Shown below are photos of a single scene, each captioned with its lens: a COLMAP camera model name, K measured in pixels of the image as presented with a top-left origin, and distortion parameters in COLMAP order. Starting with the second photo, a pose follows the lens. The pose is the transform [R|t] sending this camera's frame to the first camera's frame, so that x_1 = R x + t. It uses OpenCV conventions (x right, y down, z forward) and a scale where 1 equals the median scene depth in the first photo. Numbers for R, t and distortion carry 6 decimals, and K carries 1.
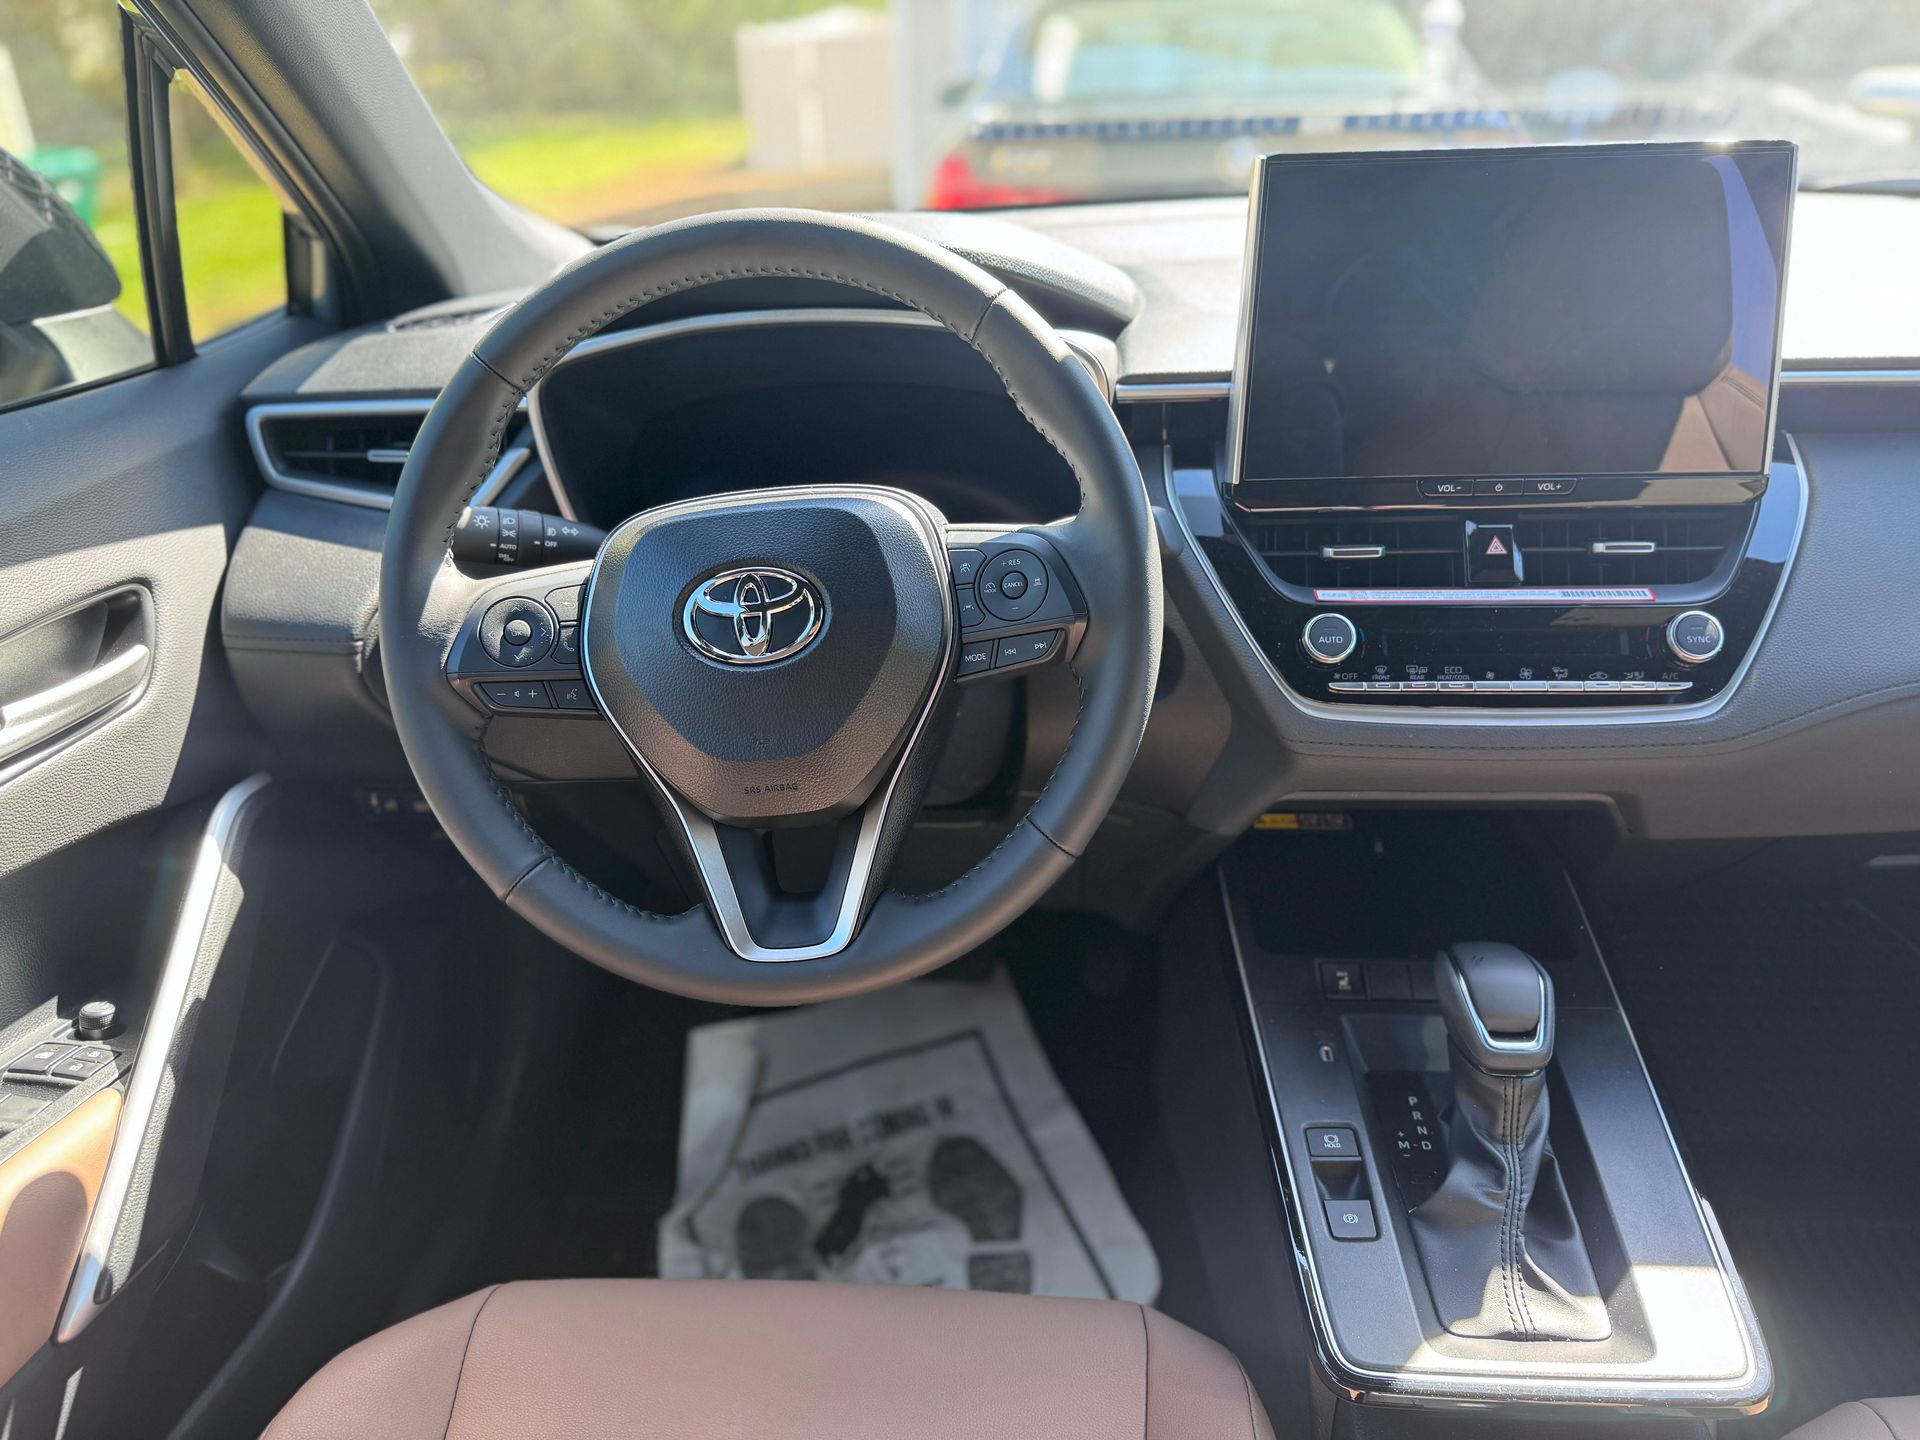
lens RADIAL K [[1397.9, 0, 960.0], [0, 1397.9, 720.0], [0, 0, 1]] dist [0.033968, -0.085531]
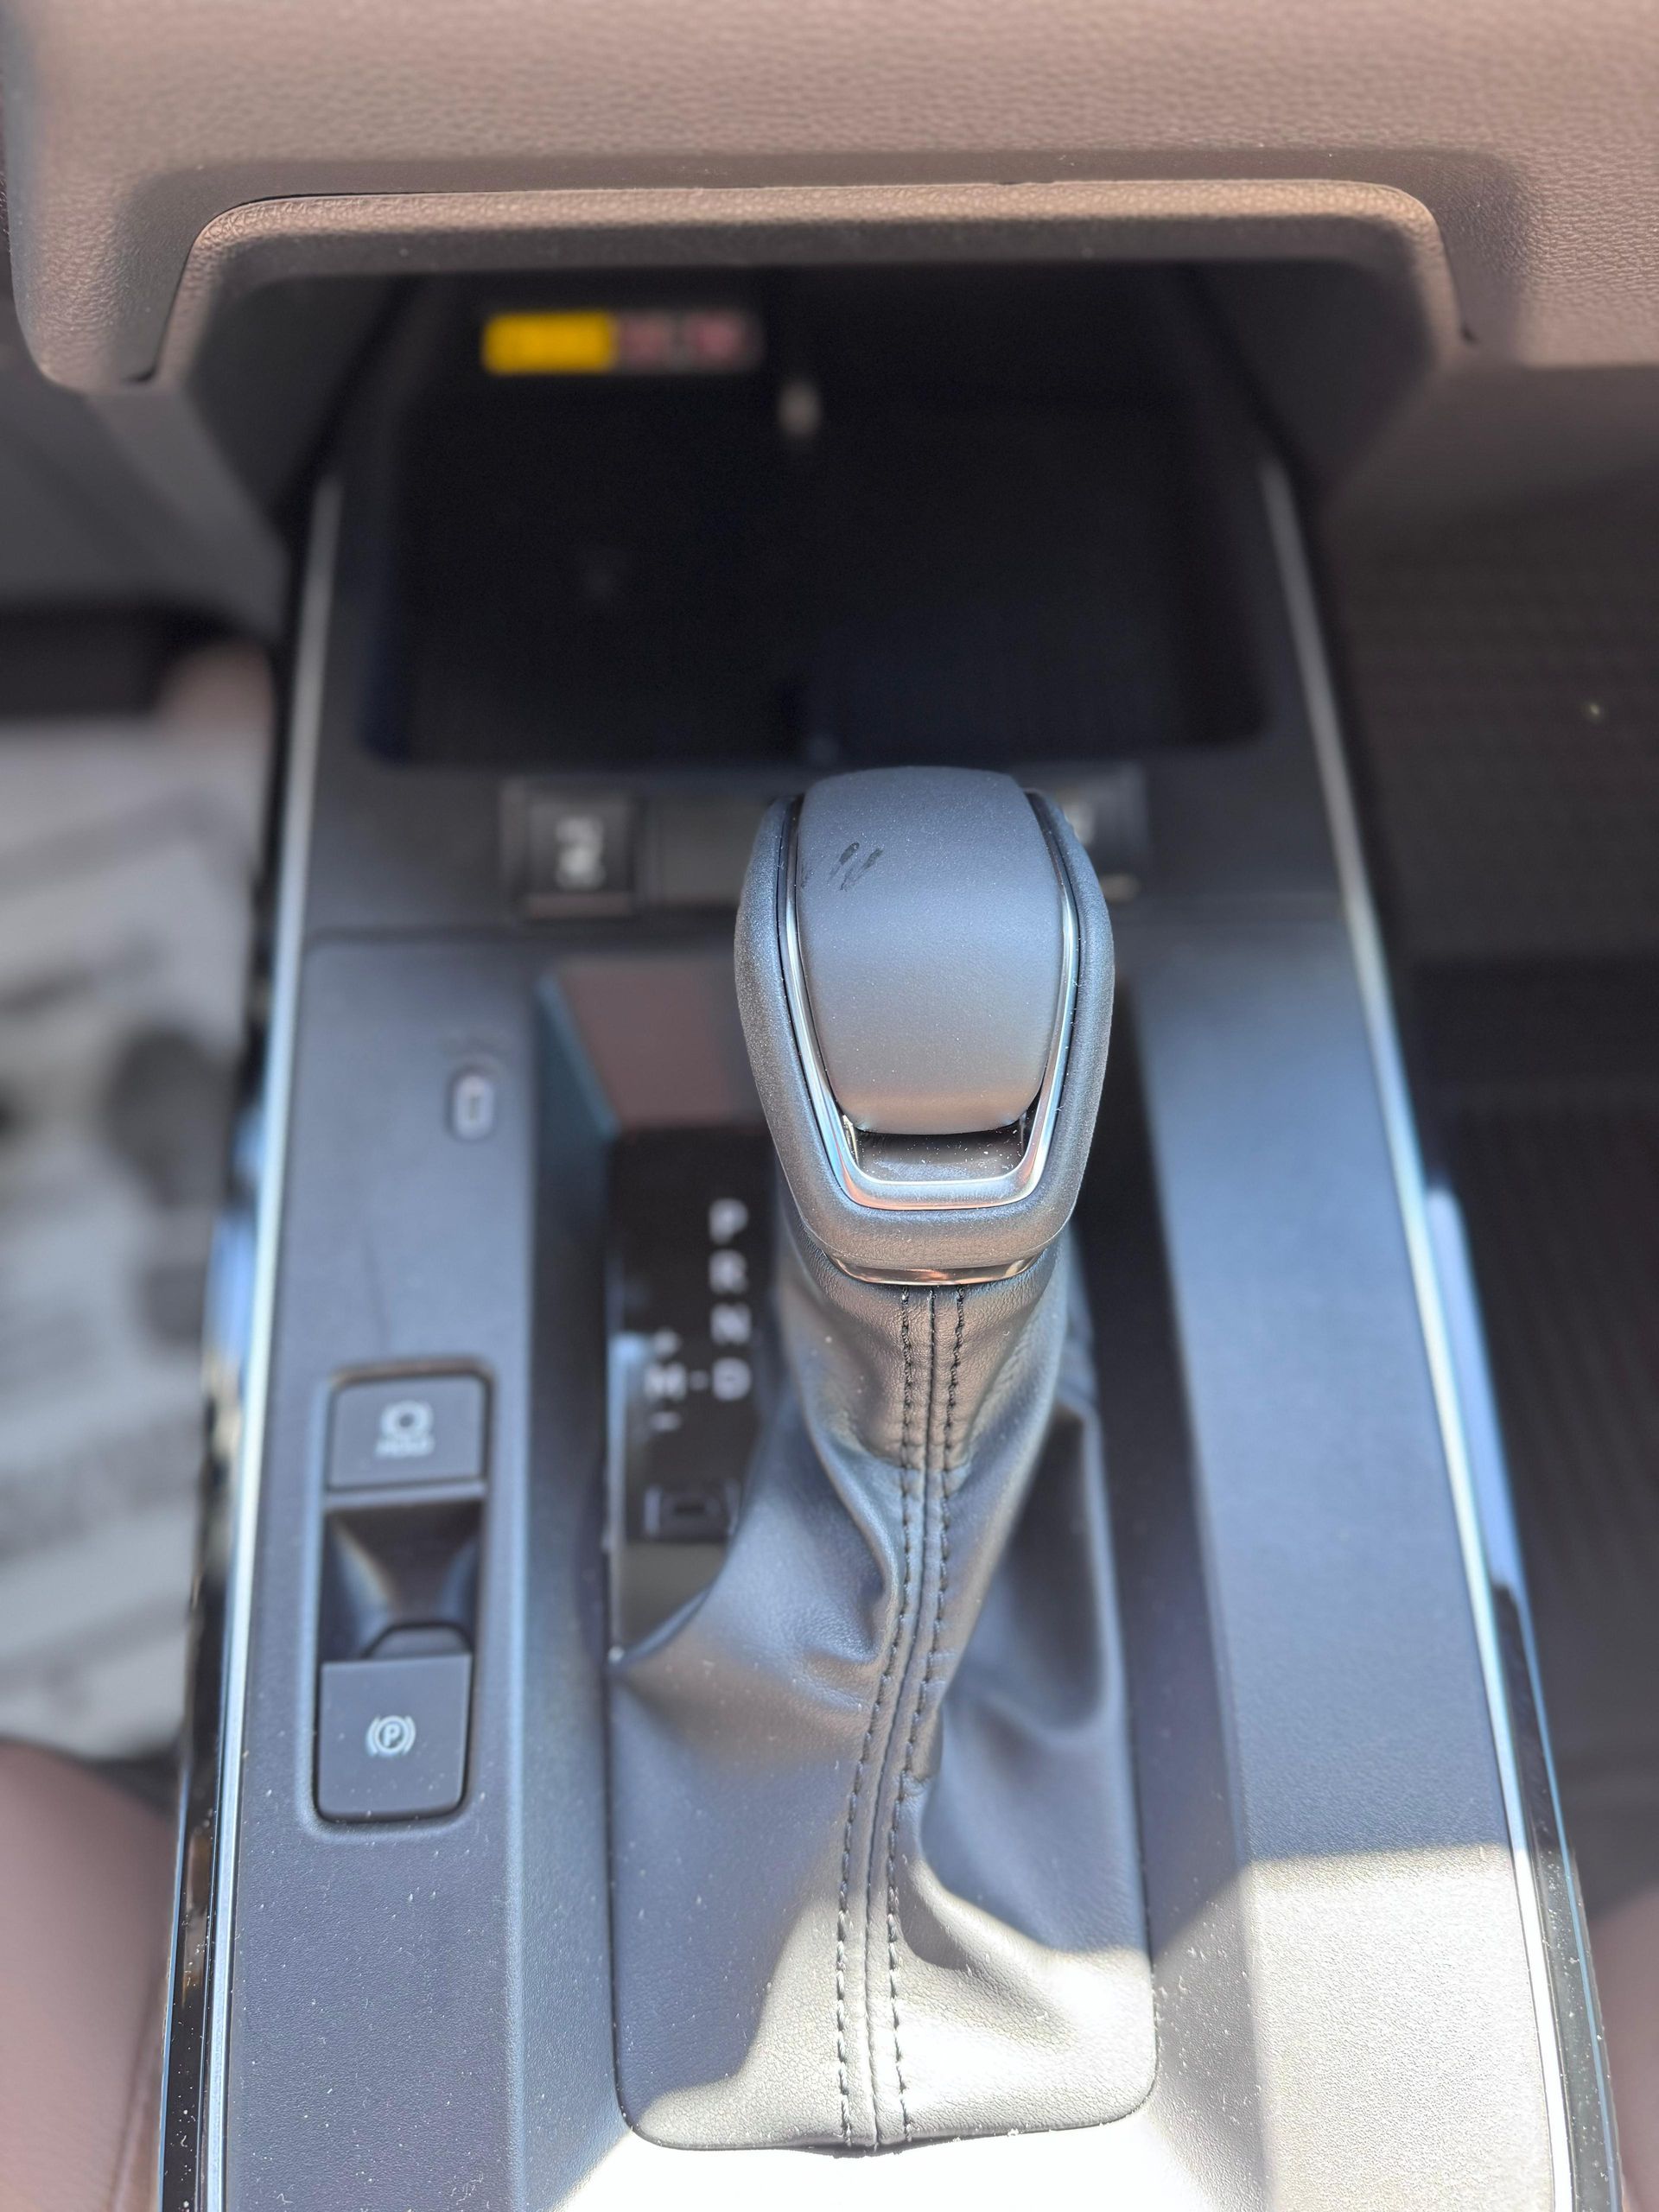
lens RADIAL K [[1610.5, 0, 829.5], [0, 1610.5, 1106.0], [0, 0, 1]] dist [0.033968, -0.085531]
pose [[0.993303, -0.064819, 0.095643, 0.340551], [0.012268, 0.882297, 0.470533, 0.067042], [-0.114885, -0.466209, 0.877183, 0.725047]]
